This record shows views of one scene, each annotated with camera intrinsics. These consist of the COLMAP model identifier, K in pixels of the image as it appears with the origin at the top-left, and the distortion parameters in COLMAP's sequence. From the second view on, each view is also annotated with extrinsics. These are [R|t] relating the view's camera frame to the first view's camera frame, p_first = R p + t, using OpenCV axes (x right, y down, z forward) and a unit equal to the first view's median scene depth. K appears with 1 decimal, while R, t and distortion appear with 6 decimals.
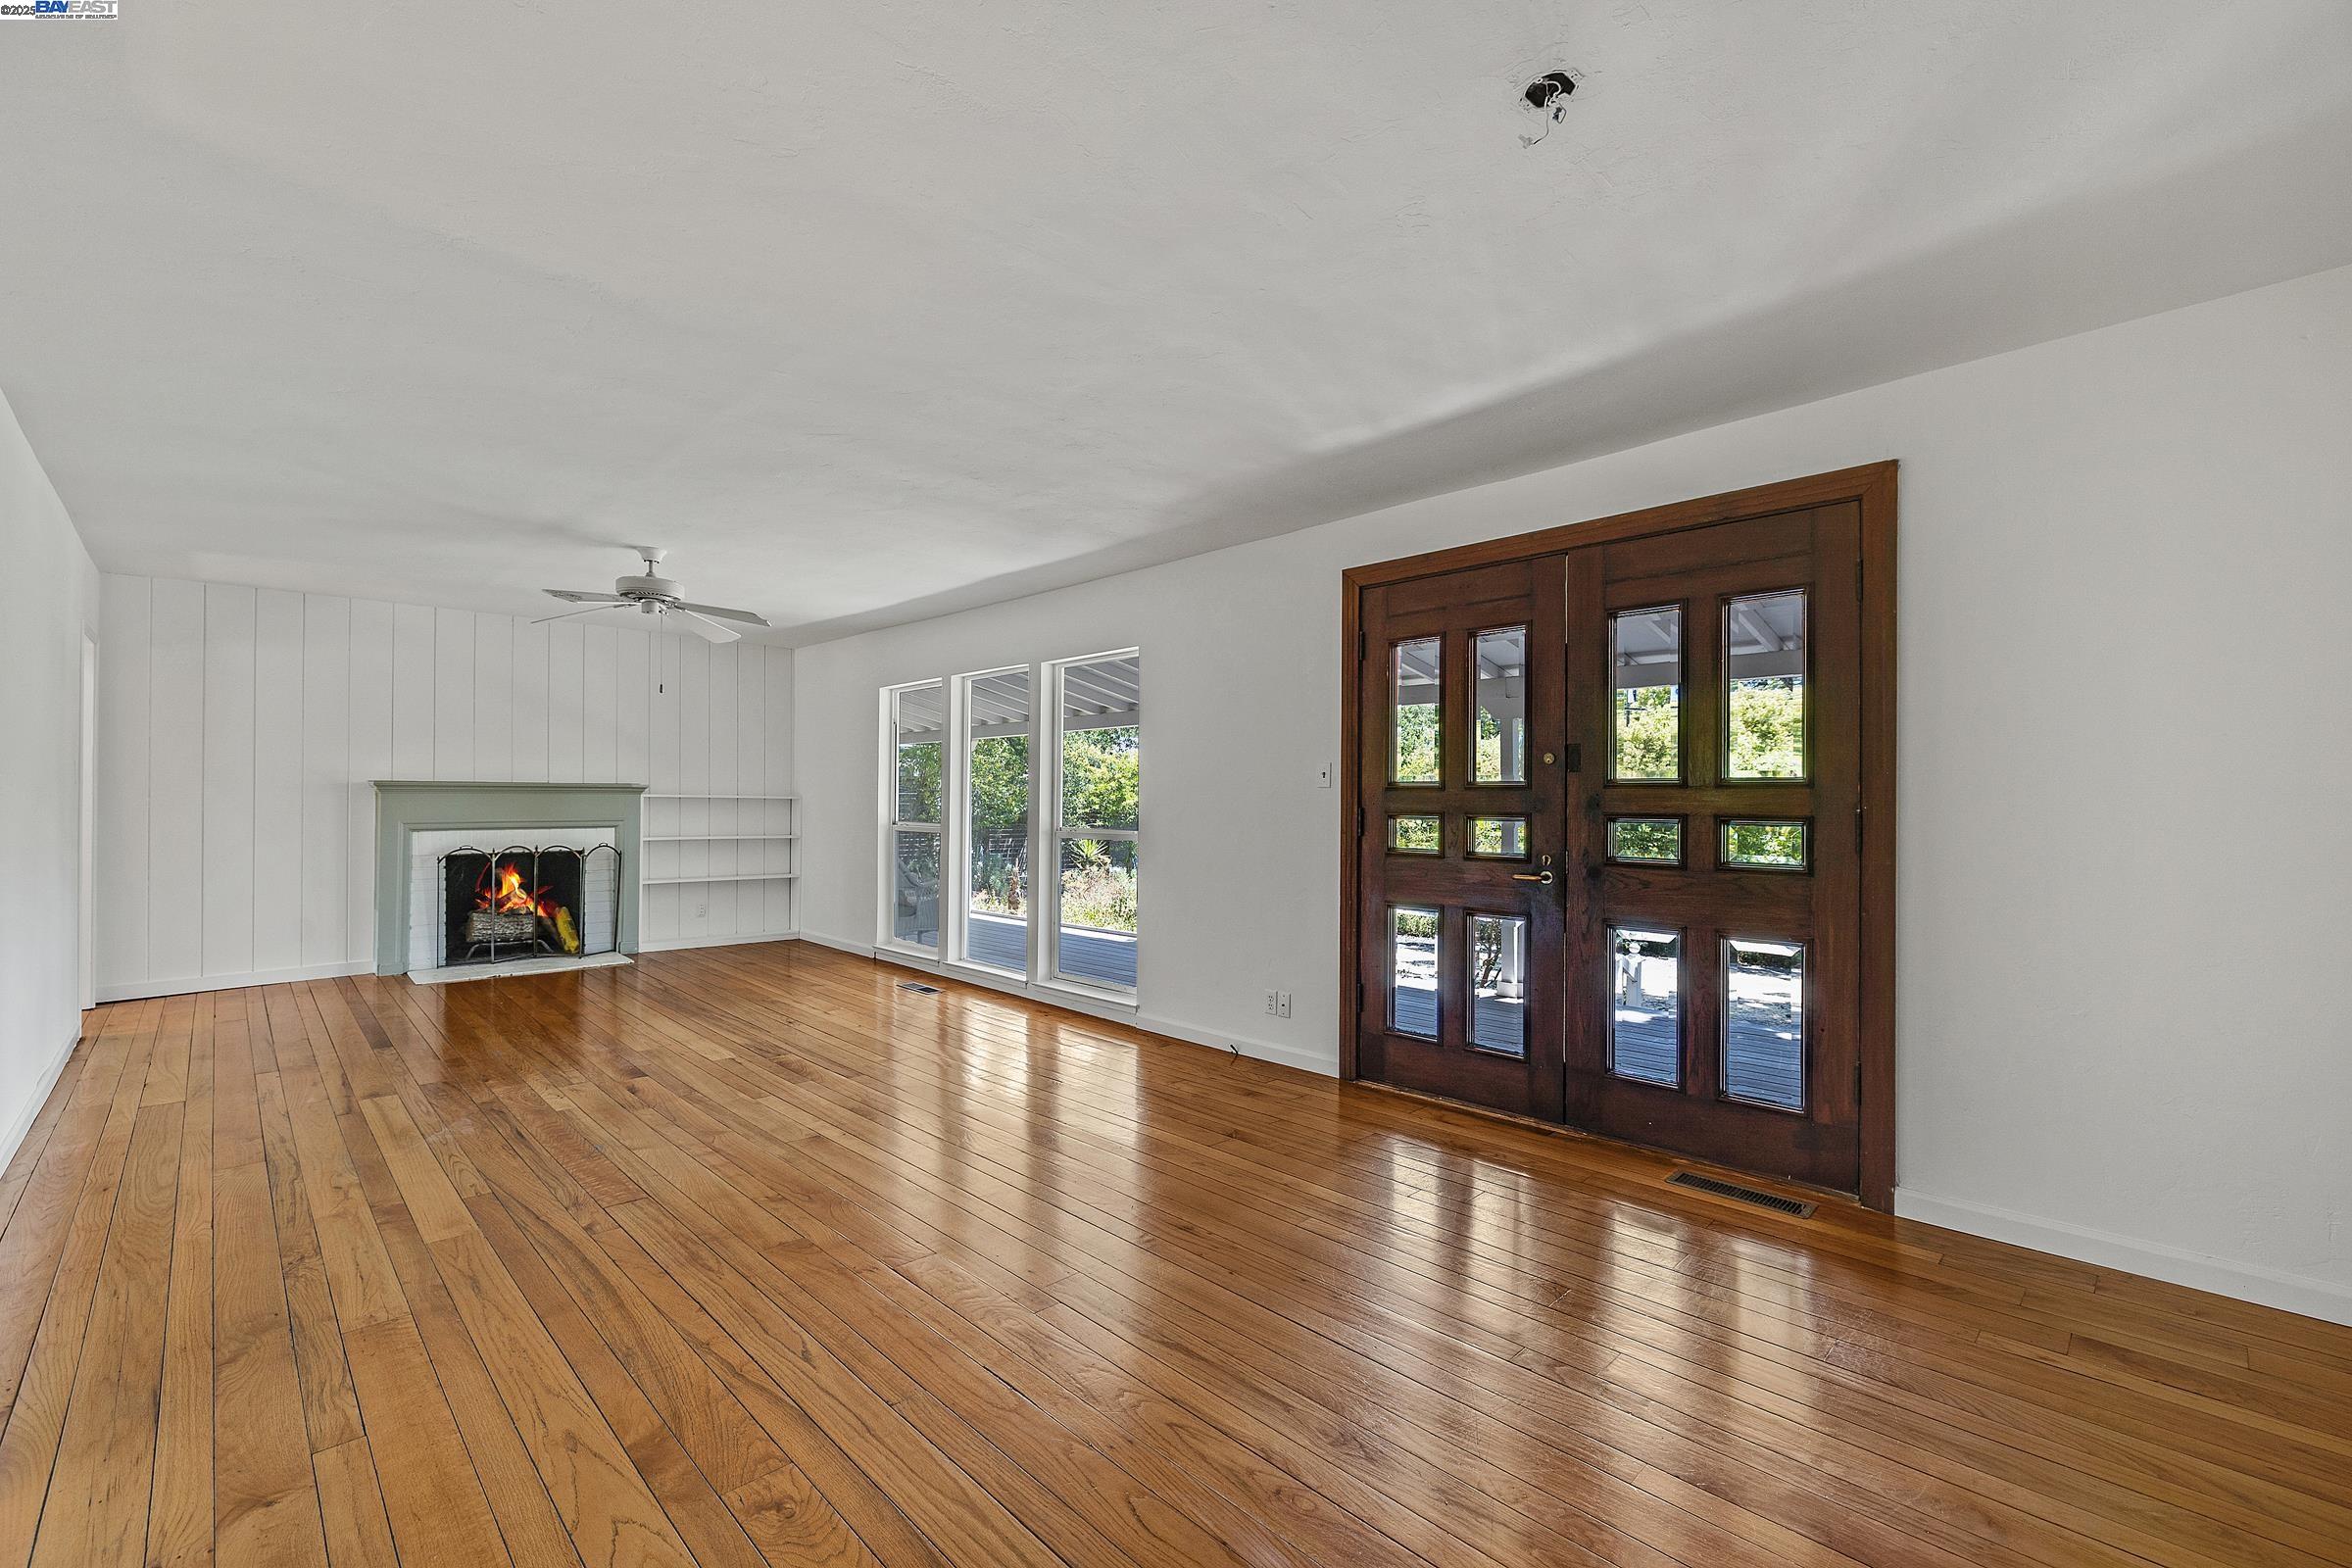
lens RADIAL K [[986.4, 0, 1163.2], [0, 986.4, 794.8], [0, 0, 1]] dist [0.000387, -0.000045]
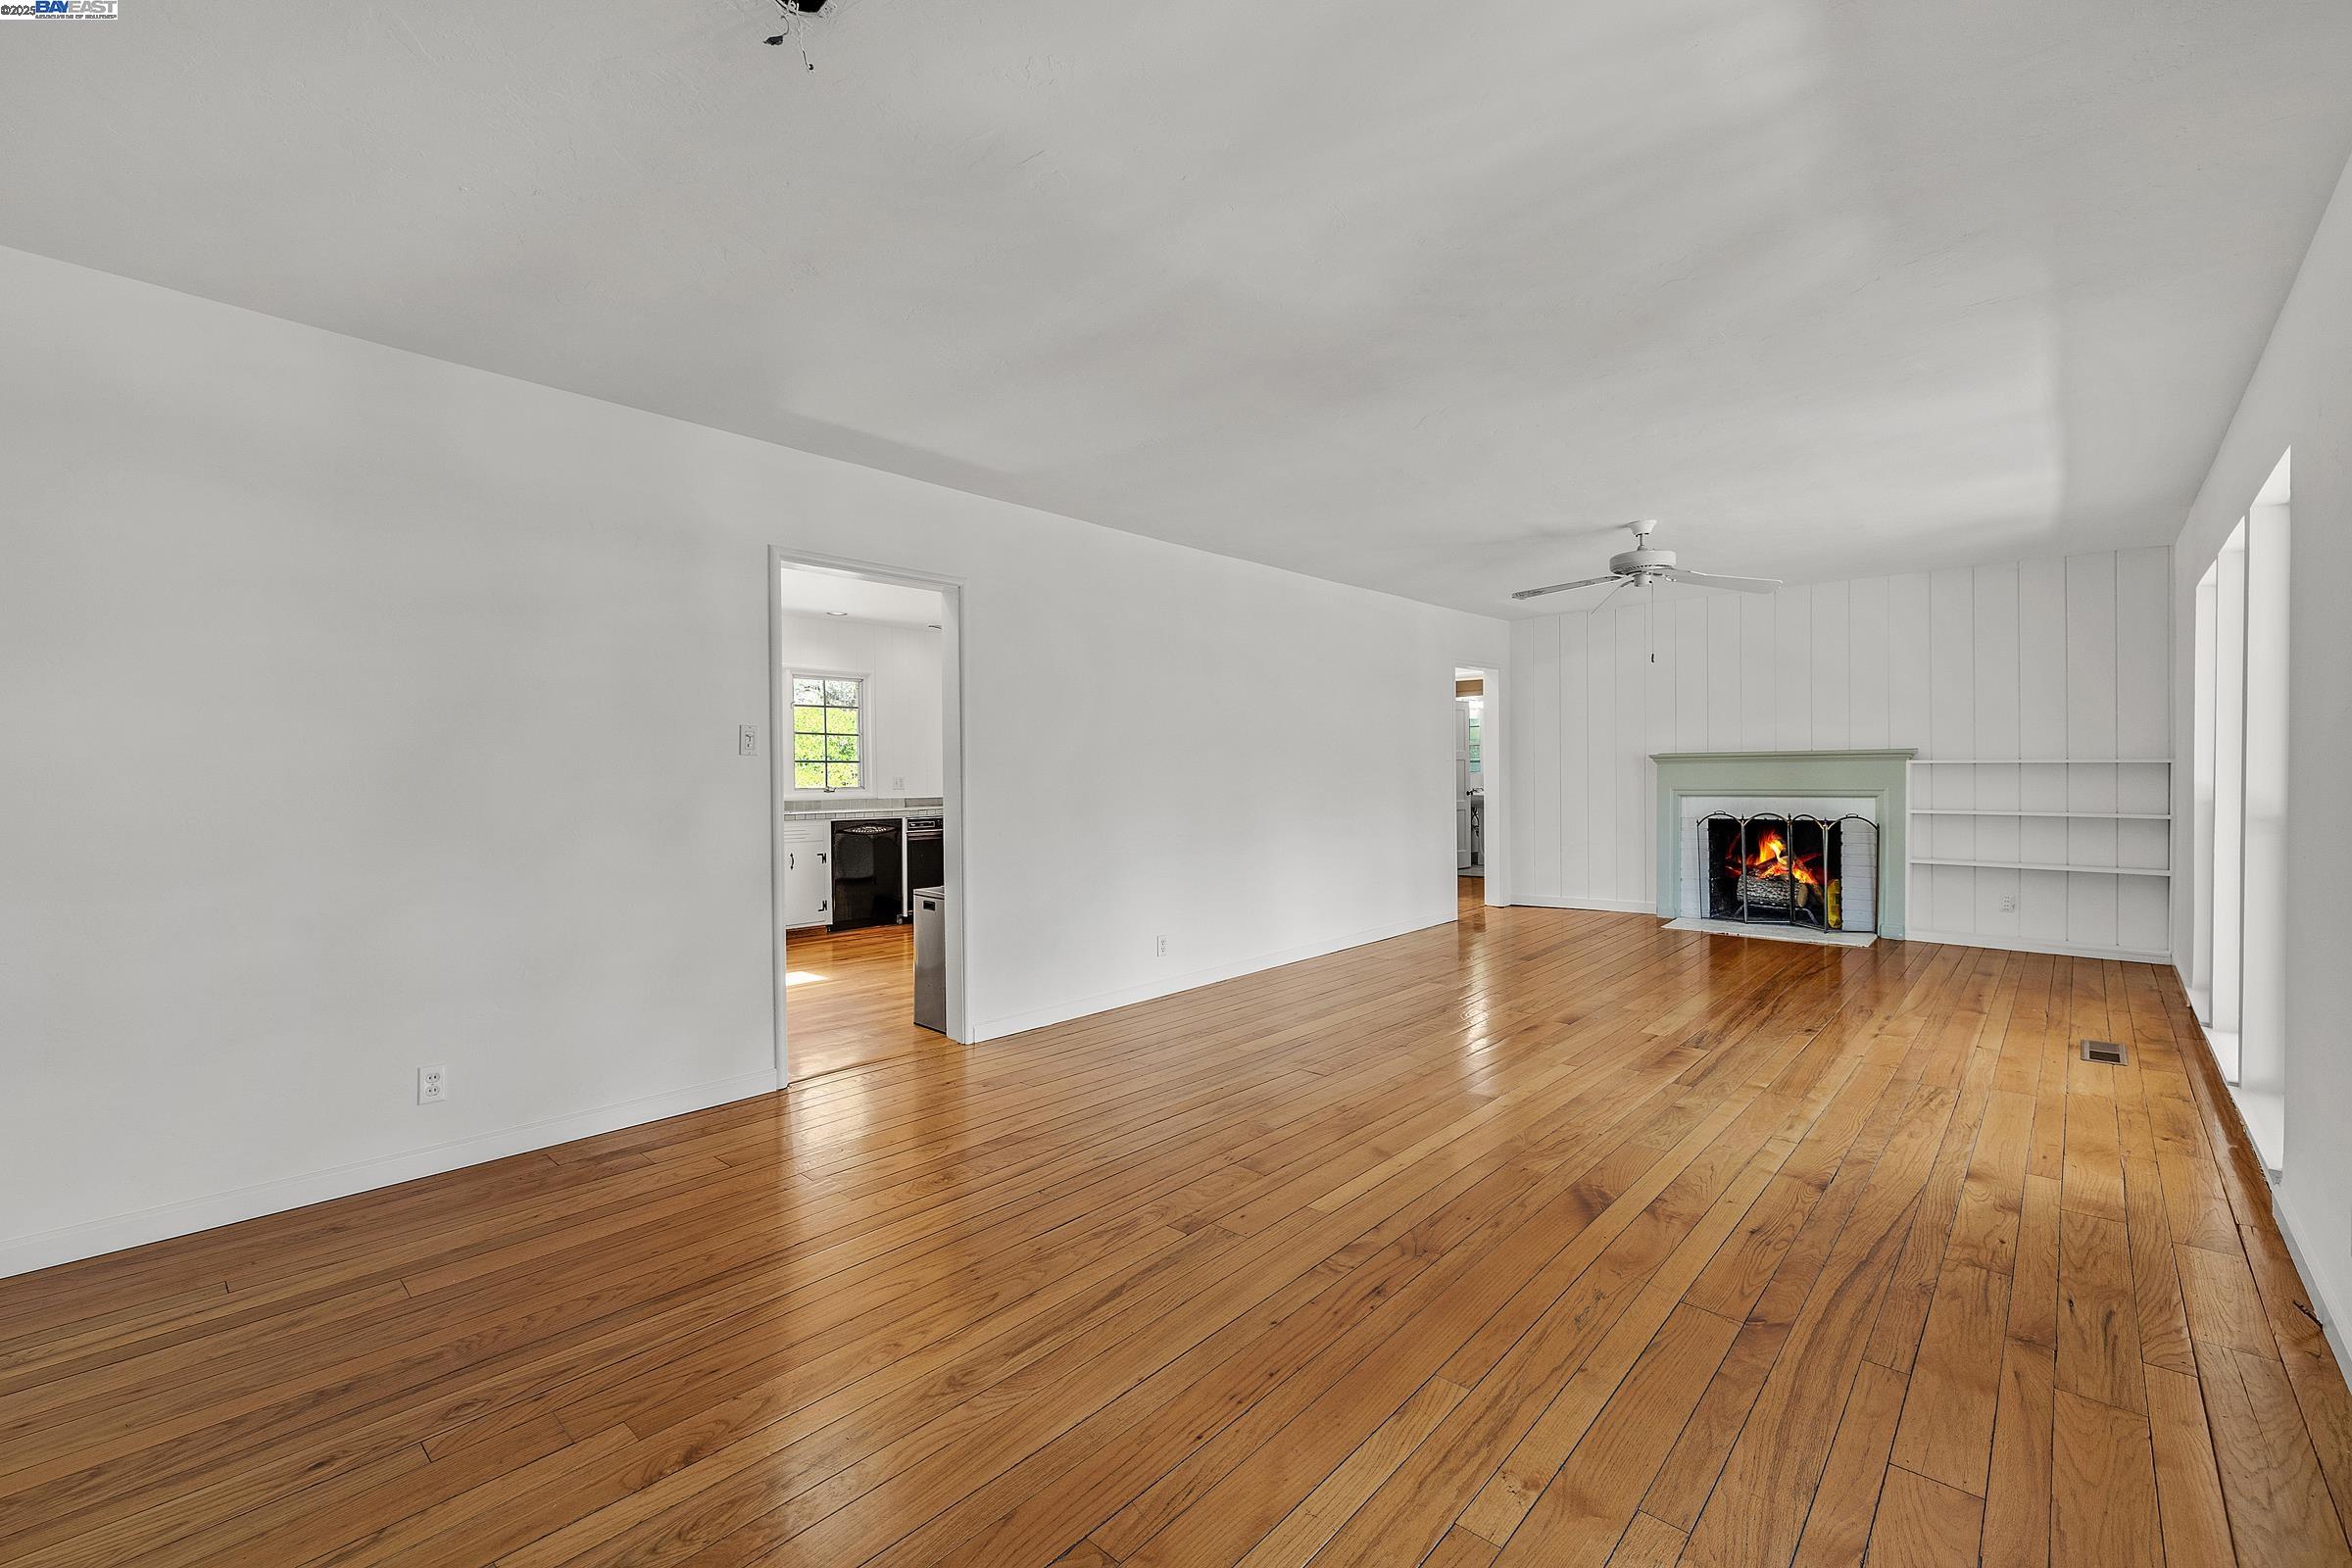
lens RADIAL K [[986.4, 0, 1169.2], [0, 986.4, 769.7], [0, 0, 1]] dist [0.000387, -0.000045]
pose [[0.061013, -0.009028, -0.998096, 0.329442], [0.015584, 0.999846, -0.008091, 0.005171], [0.998015, -0.015060, 0.061144, 0.311367]]
